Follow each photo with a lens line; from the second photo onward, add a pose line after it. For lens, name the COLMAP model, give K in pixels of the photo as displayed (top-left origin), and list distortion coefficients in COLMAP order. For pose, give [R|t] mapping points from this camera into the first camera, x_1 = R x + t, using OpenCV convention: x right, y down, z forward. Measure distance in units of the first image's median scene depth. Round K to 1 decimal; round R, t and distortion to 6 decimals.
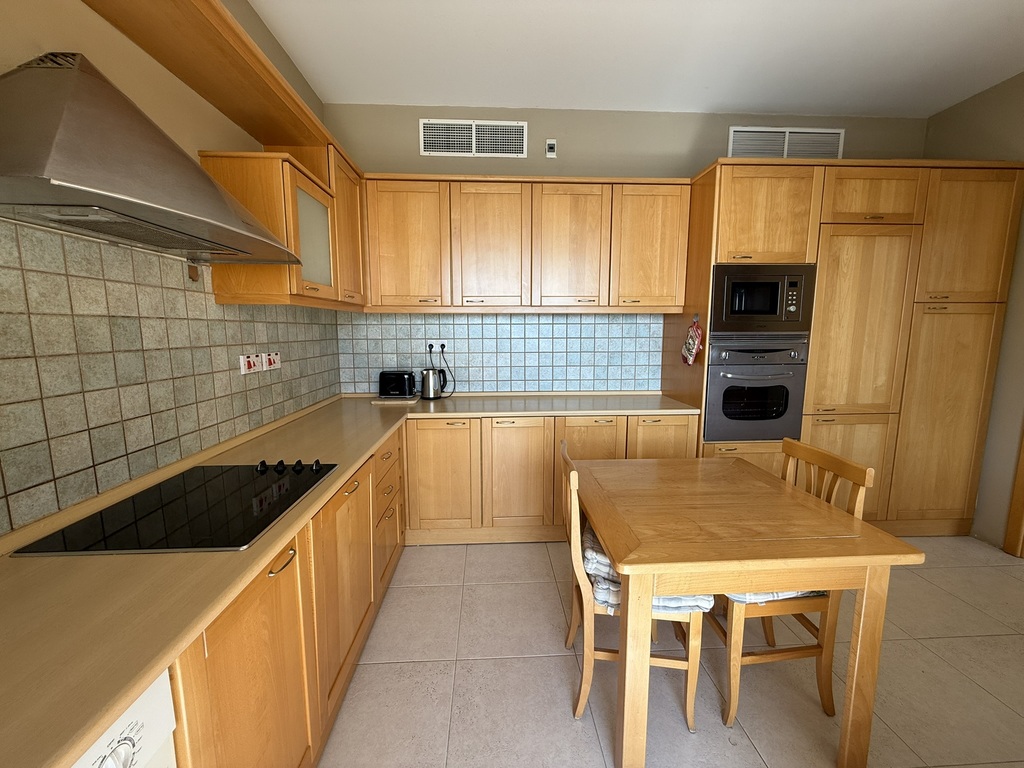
lens RADIAL K [[407.8, 0, 510.1], [0, 407.8, 382.6], [0, 0, 1]] dist [-0.000158, -0.000201]
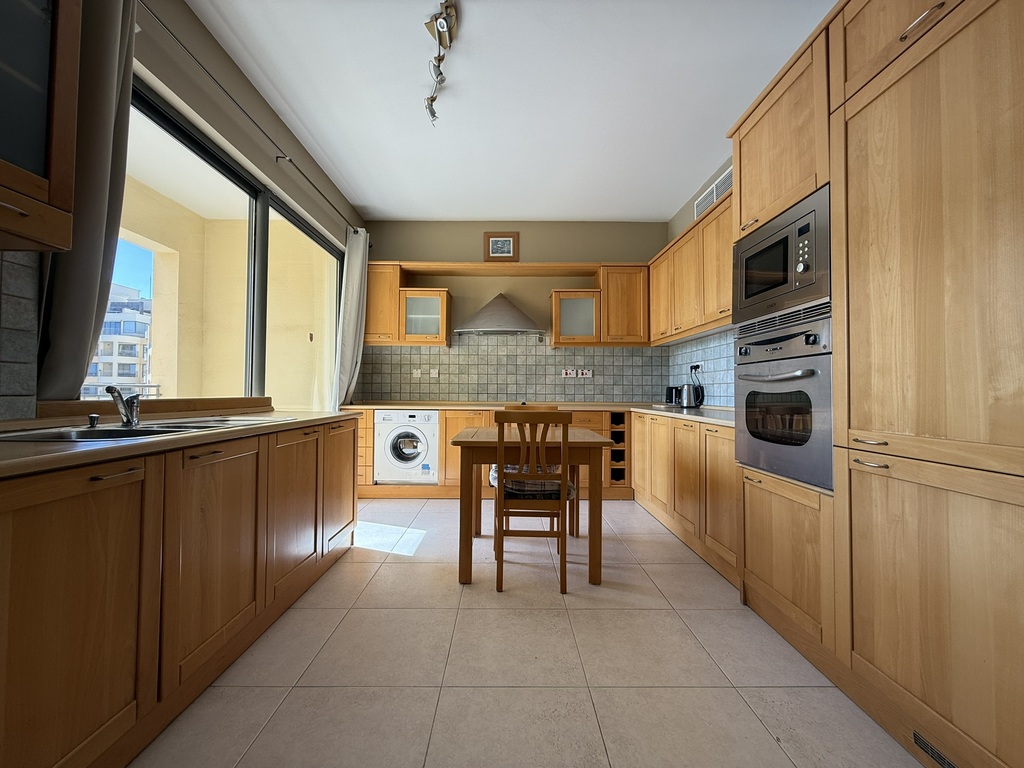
lens RADIAL K [[407.8, 0, 510.1], [0, 407.8, 382.6], [0, 0, 1]] dist [-0.000158, -0.000201]
pose [[-0.043044, -0.017941, -0.998912, 1.342551], [-0.132803, 0.991069, -0.012078, 0.062129], [0.990207, 0.132139, -0.045043, 0.607897]]
